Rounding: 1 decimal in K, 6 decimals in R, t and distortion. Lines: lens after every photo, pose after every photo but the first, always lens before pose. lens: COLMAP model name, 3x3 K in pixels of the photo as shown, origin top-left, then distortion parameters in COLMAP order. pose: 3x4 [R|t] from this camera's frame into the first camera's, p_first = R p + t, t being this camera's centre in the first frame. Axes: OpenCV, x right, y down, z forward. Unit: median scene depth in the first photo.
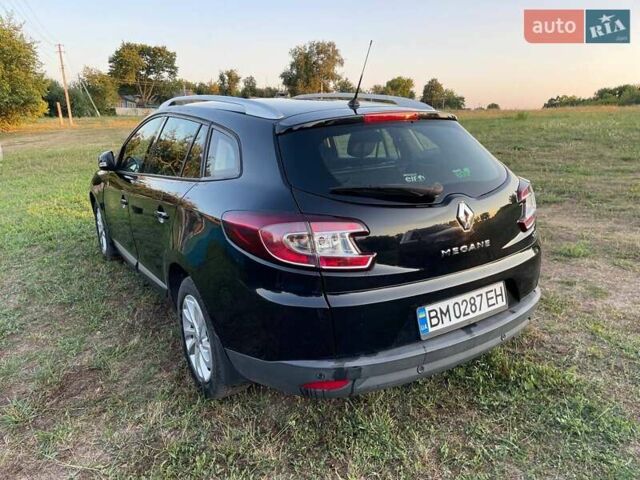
lens RADIAL K [[486.4, 0, 324.0], [0, 486.4, 237.9], [0, 0, 1]] dist [0.078791, -0.100306]
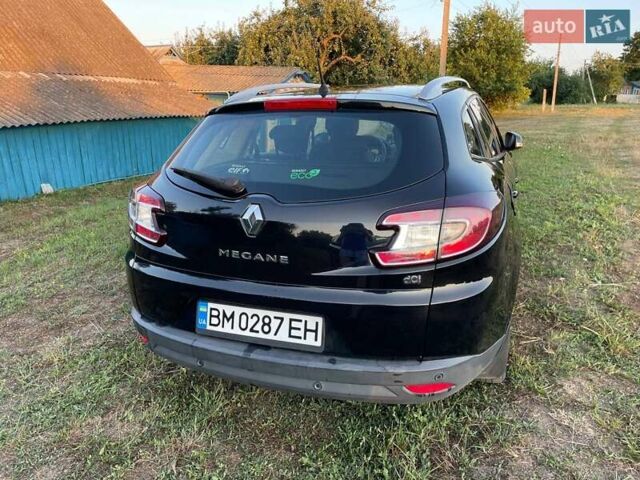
lens RADIAL K [[486.4, 0, 317.2], [0, 486.4, 240.2], [0, 0, 1]] dist [0.078791, -0.100306]
pose [[0.598509, 0.230526, -0.767232, 0.686867], [-0.208163, 0.969559, 0.128932, -0.096761], [0.773598, 0.082543, 0.628277, 0.357524]]
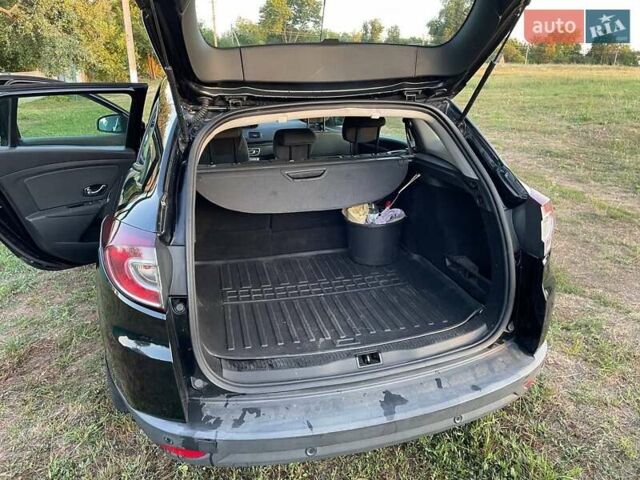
lens RADIAL K [[486.4, 0, 317.3], [0, 486.4, 234.4], [0, 0, 1]] dist [0.078791, -0.100306]
pose [[0.958844, 0.113420, -0.260297, 0.242698], [-0.091312, 0.991228, 0.095549, -0.091269], [0.268851, -0.067848, 0.960789, 0.194280]]
